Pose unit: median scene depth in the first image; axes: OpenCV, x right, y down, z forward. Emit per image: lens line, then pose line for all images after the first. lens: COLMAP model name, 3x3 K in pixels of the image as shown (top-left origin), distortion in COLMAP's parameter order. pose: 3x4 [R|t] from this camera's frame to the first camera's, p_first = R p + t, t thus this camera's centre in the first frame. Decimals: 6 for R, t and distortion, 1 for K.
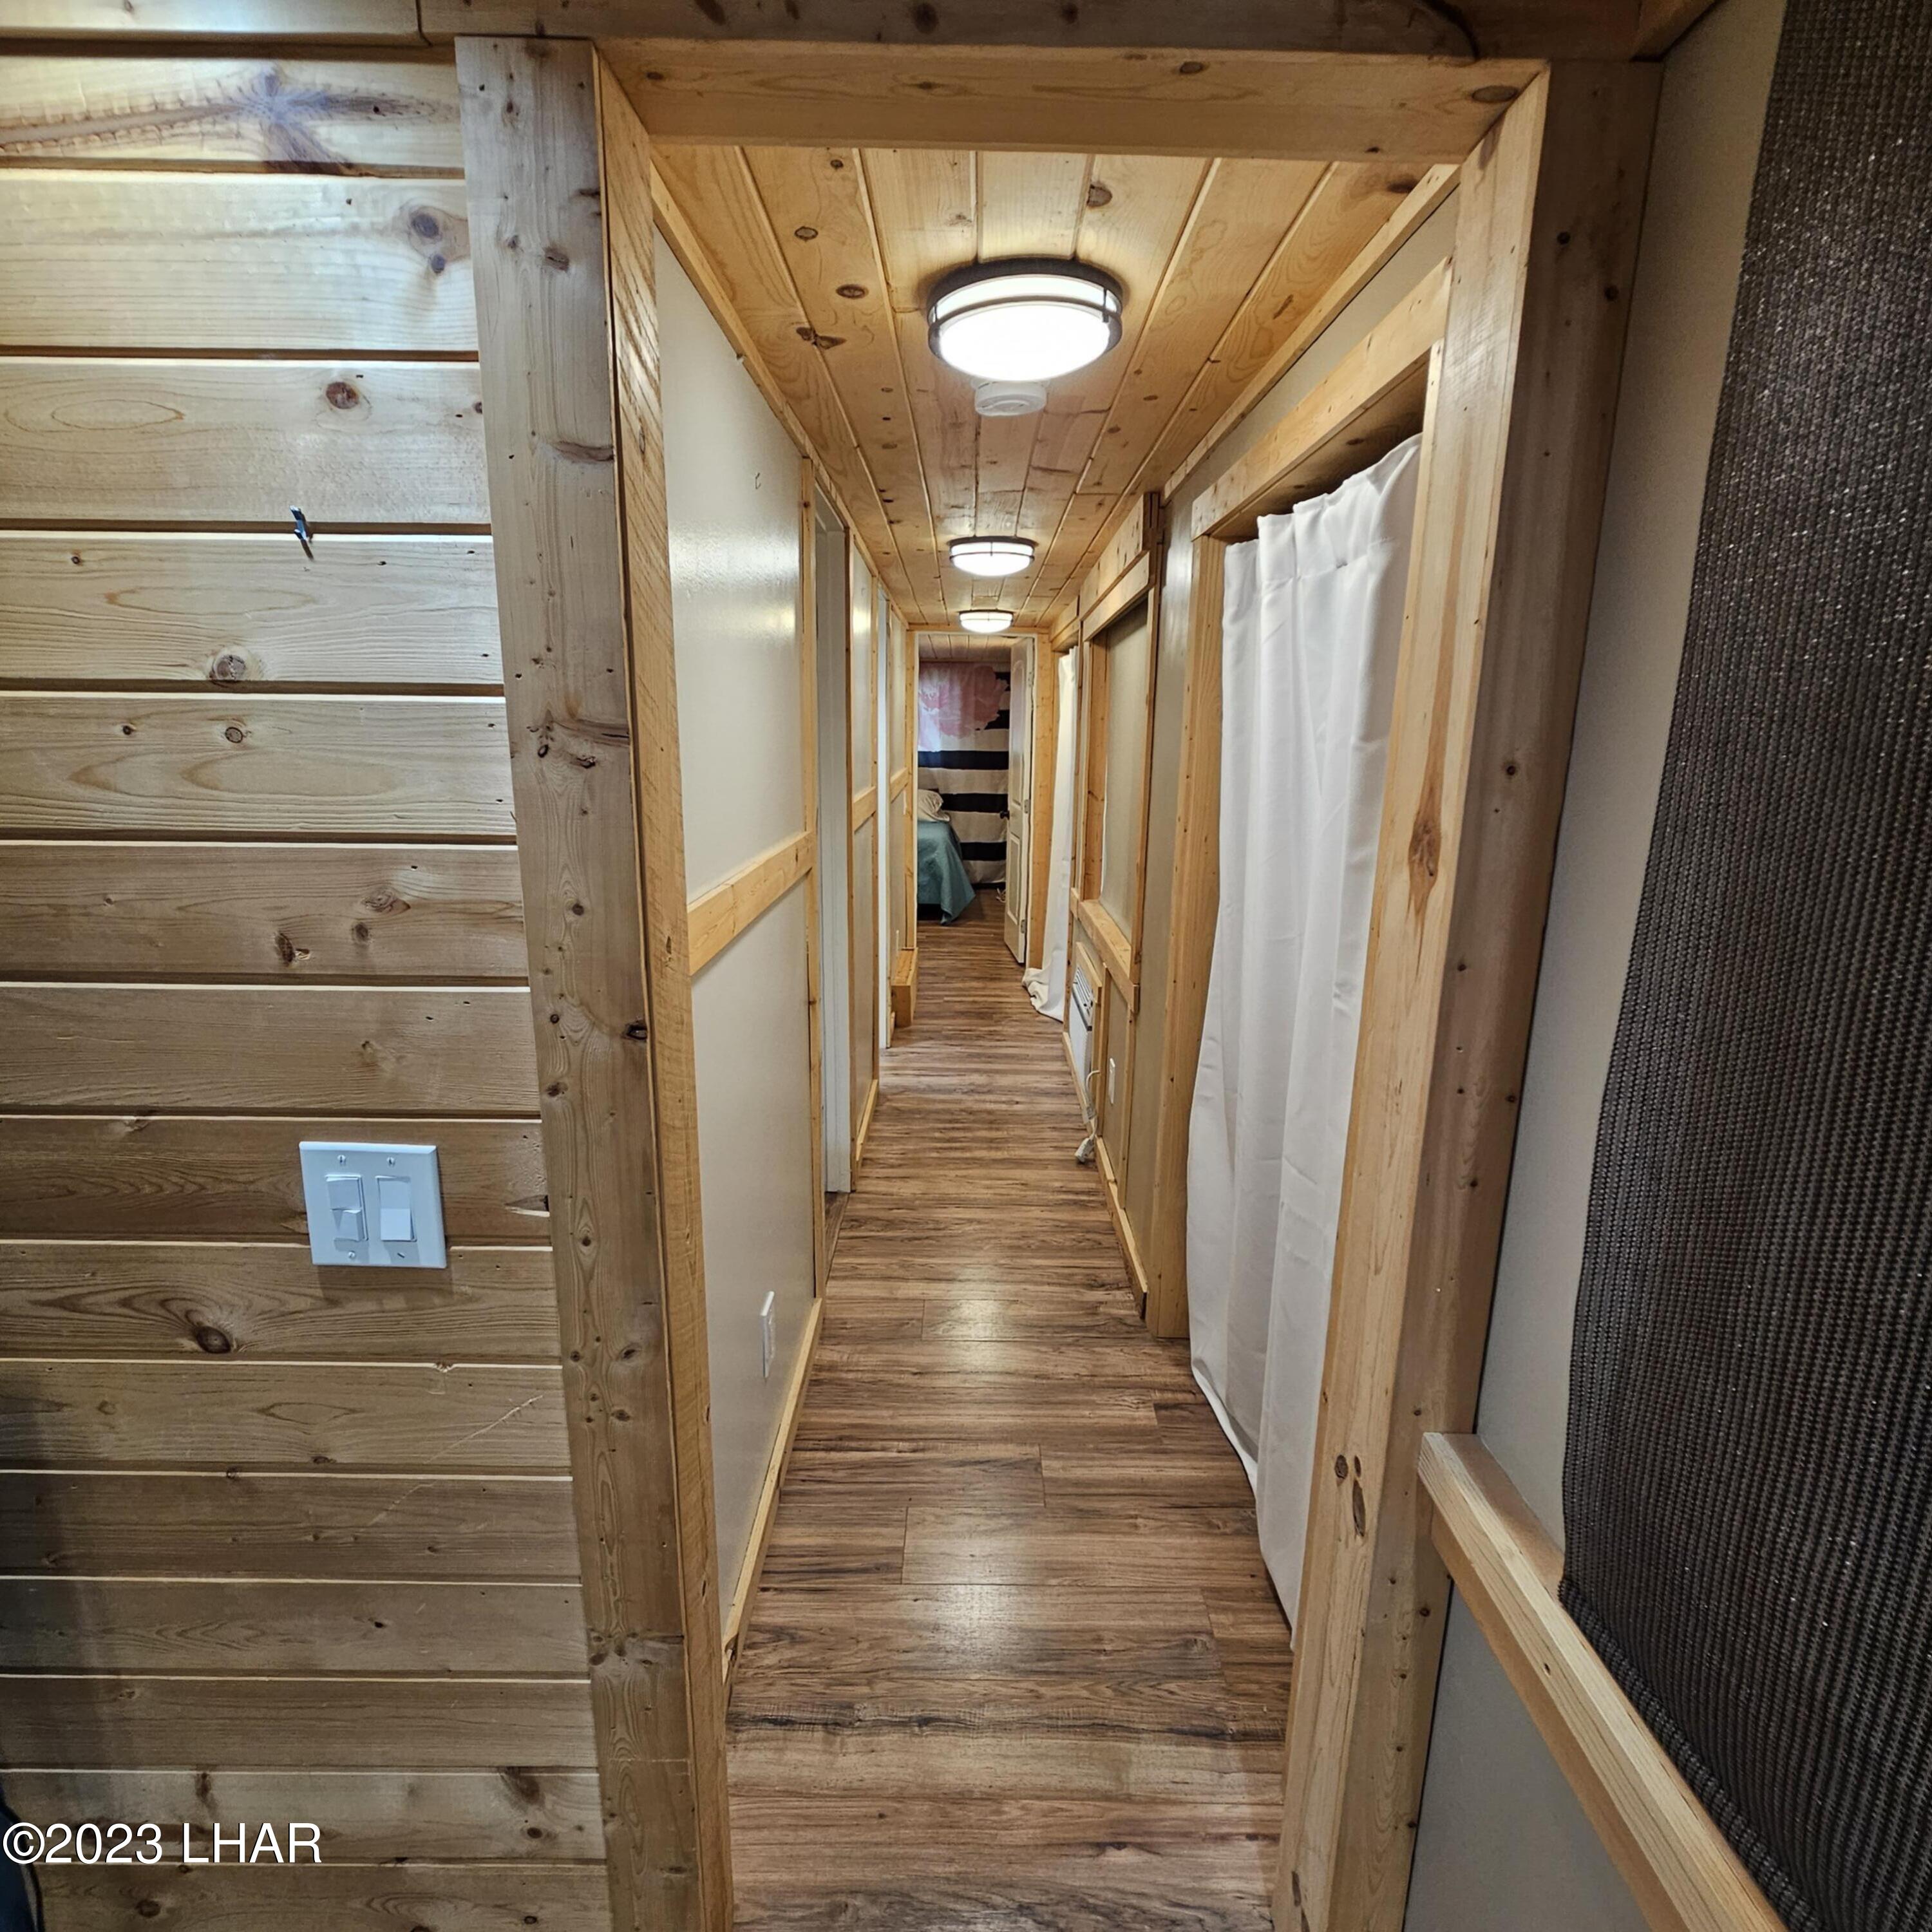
lens RADIAL K [[1056.6, 0, 967.0], [0, 1056.6, 970.0], [0, 0, 1]] dist [-0.004176, 0.001790]
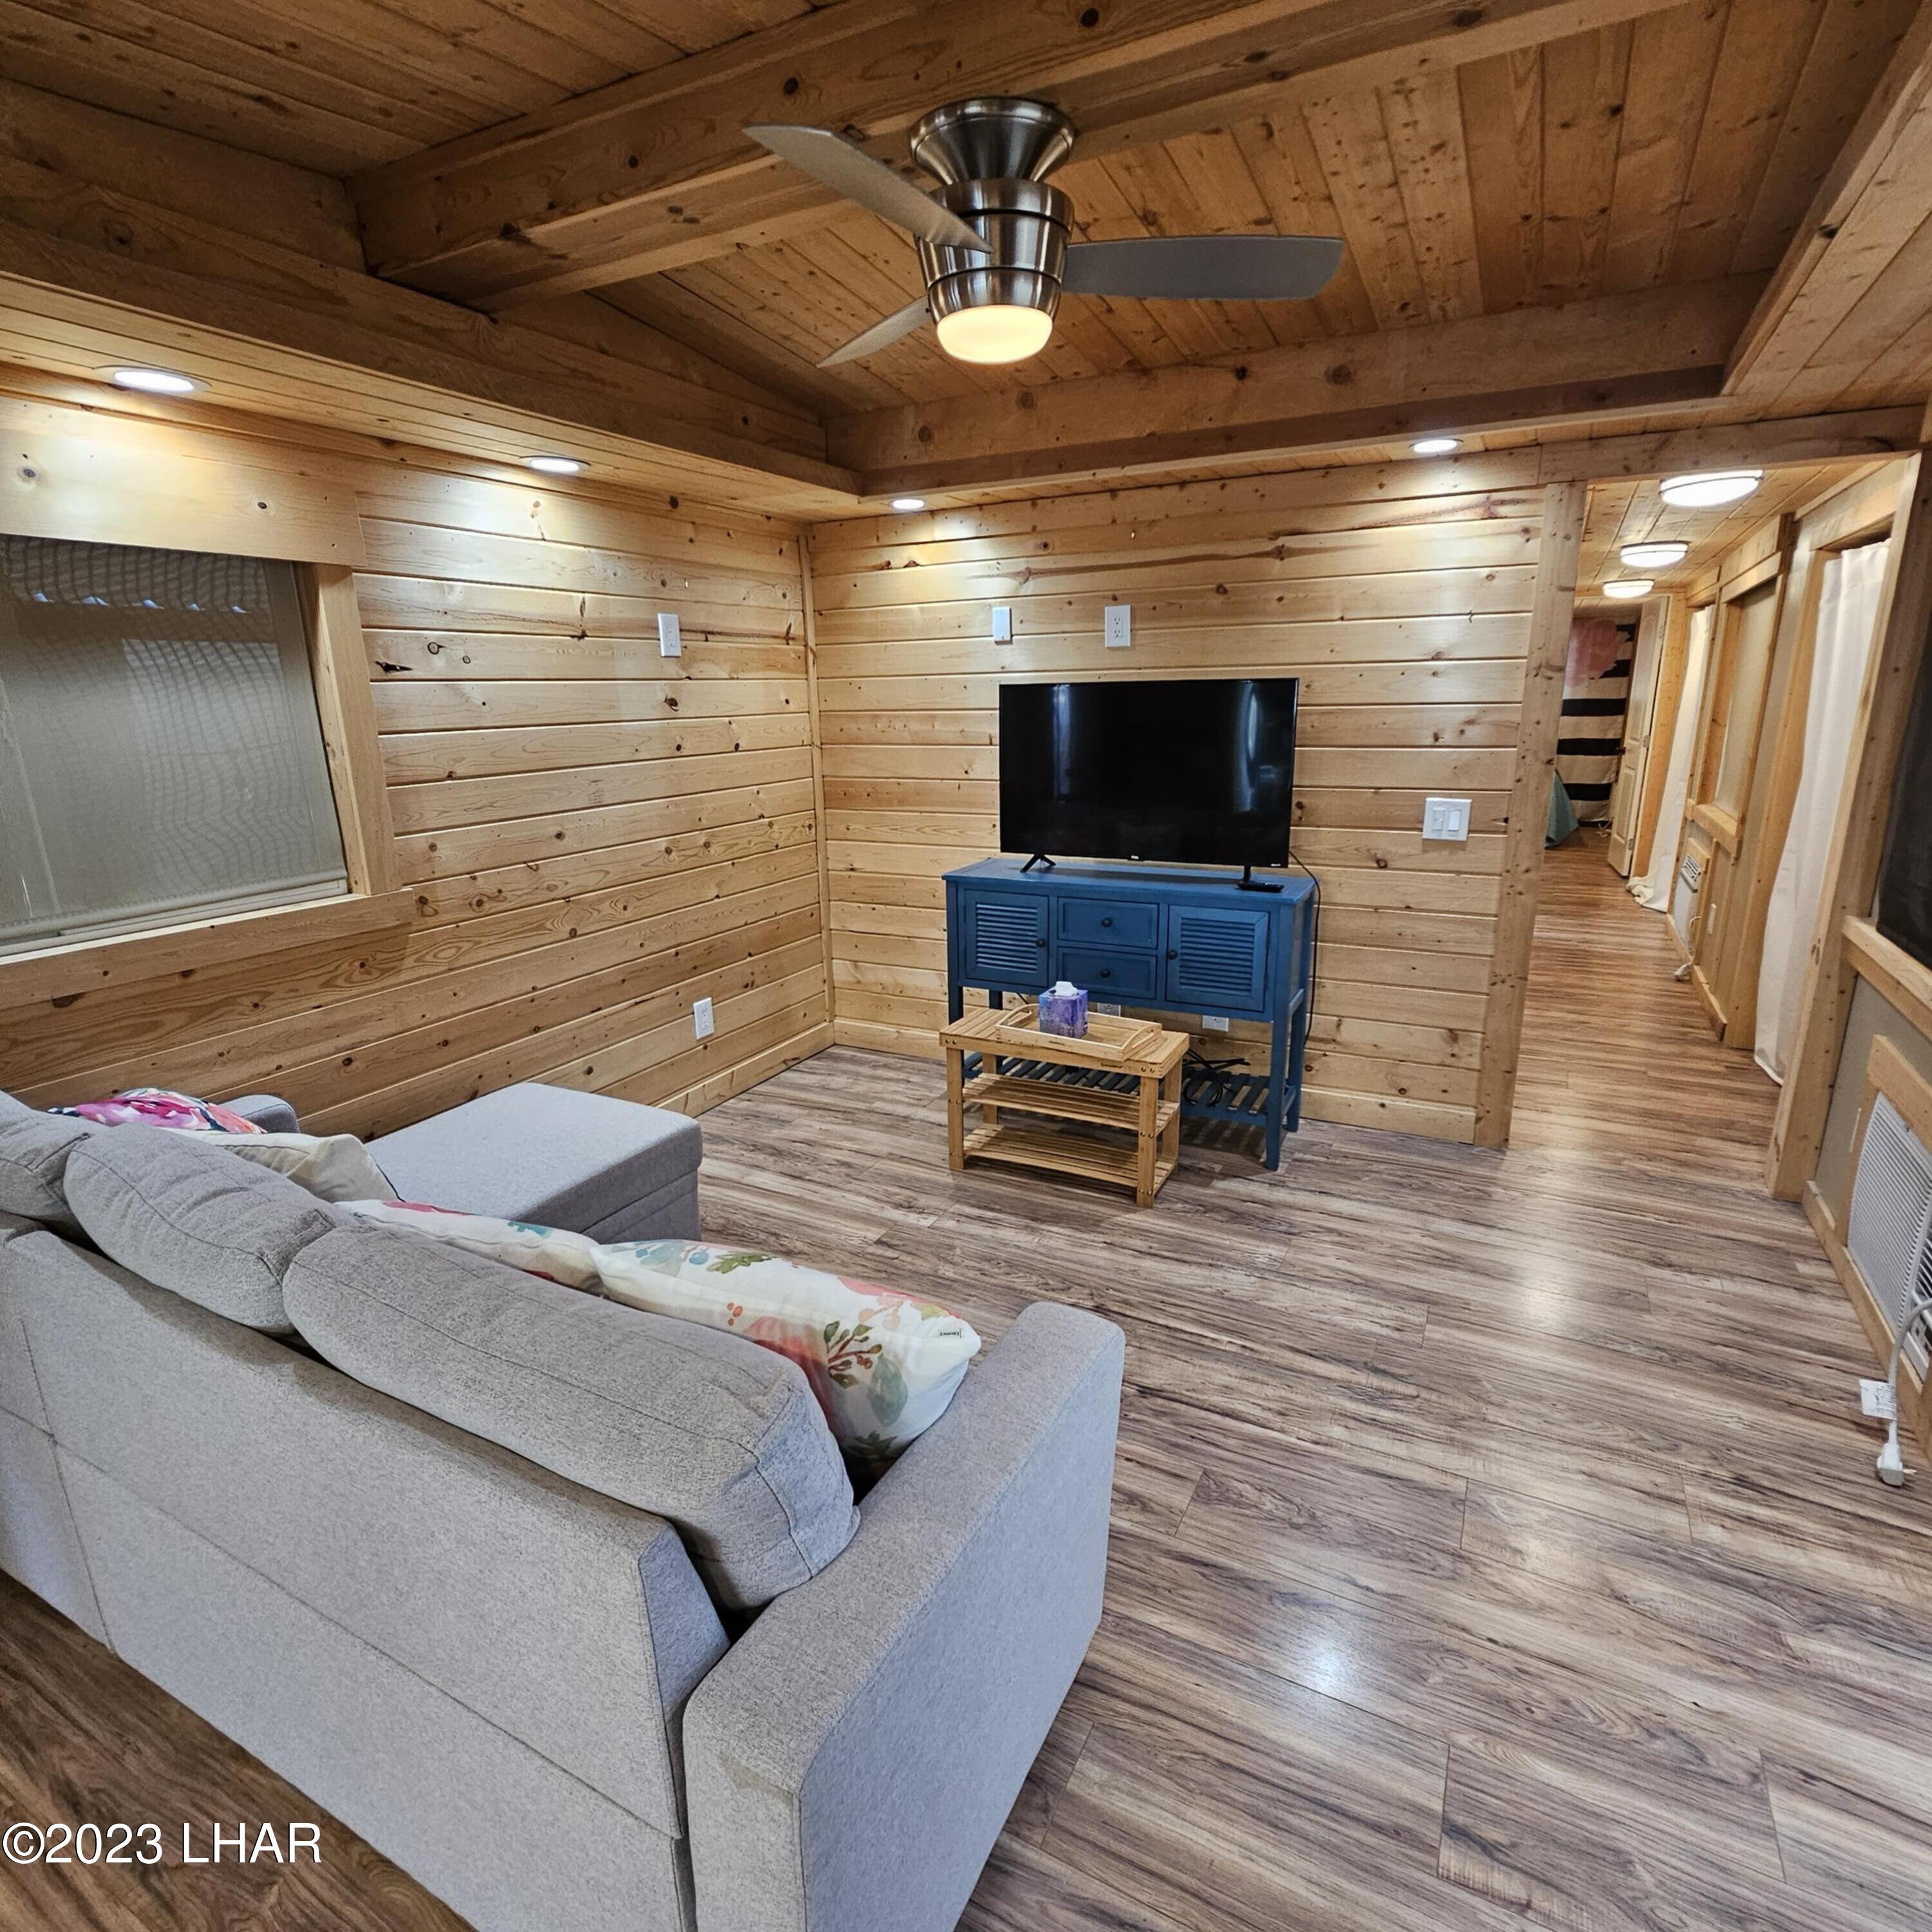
lens RADIAL K [[1056.6, 0, 975.2], [0, 1056.6, 972.7], [0, 0, 1]] dist [-0.004176, 0.001790]
pose [[0.887119, 0.090174, -0.452646, -0.079351], [-0.074495, 0.995844, 0.052387, 0.150026], [0.455489, -0.012754, 0.890150, -0.609833]]
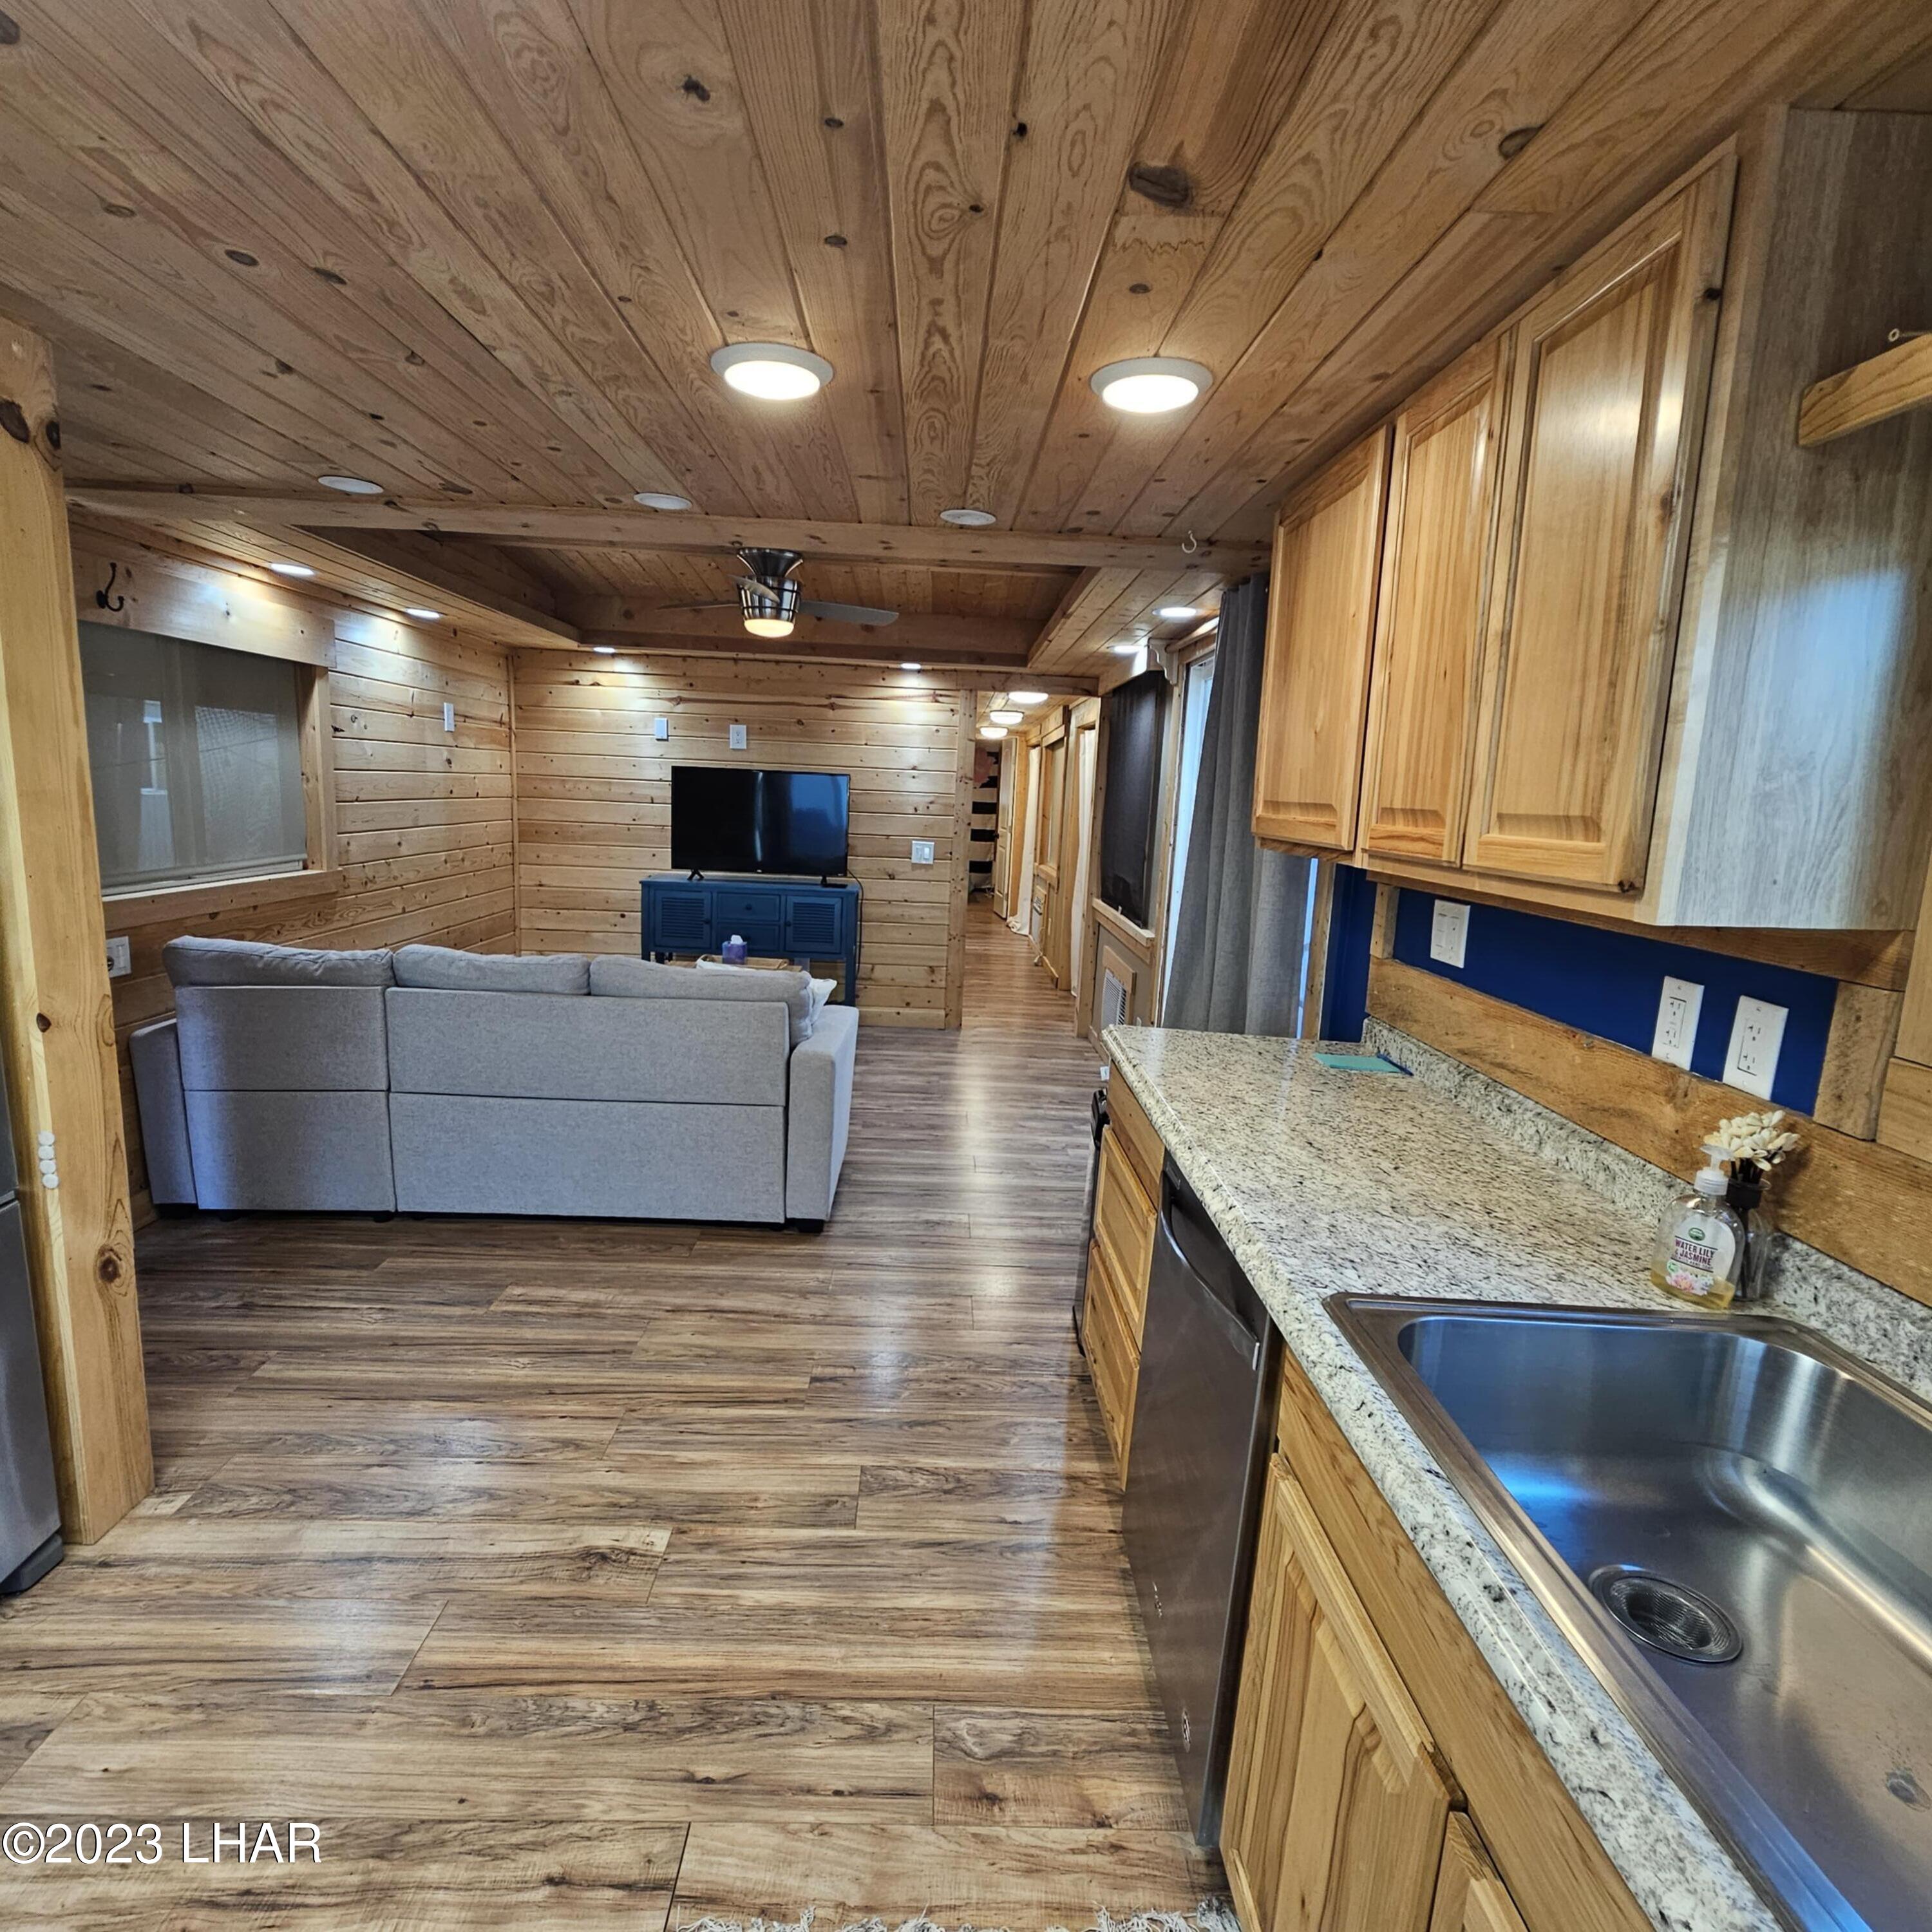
lens RADIAL K [[1056.6, 0, 969.7], [0, 1056.6, 966.7], [0, 0, 1]] dist [-0.004176, 0.001790]
pose [[0.998777, 0.027841, 0.040864, -0.123819], [-0.025287, 0.997772, -0.061734, 0.299688], [-0.042492, 0.060625, 0.997256, -1.219798]]
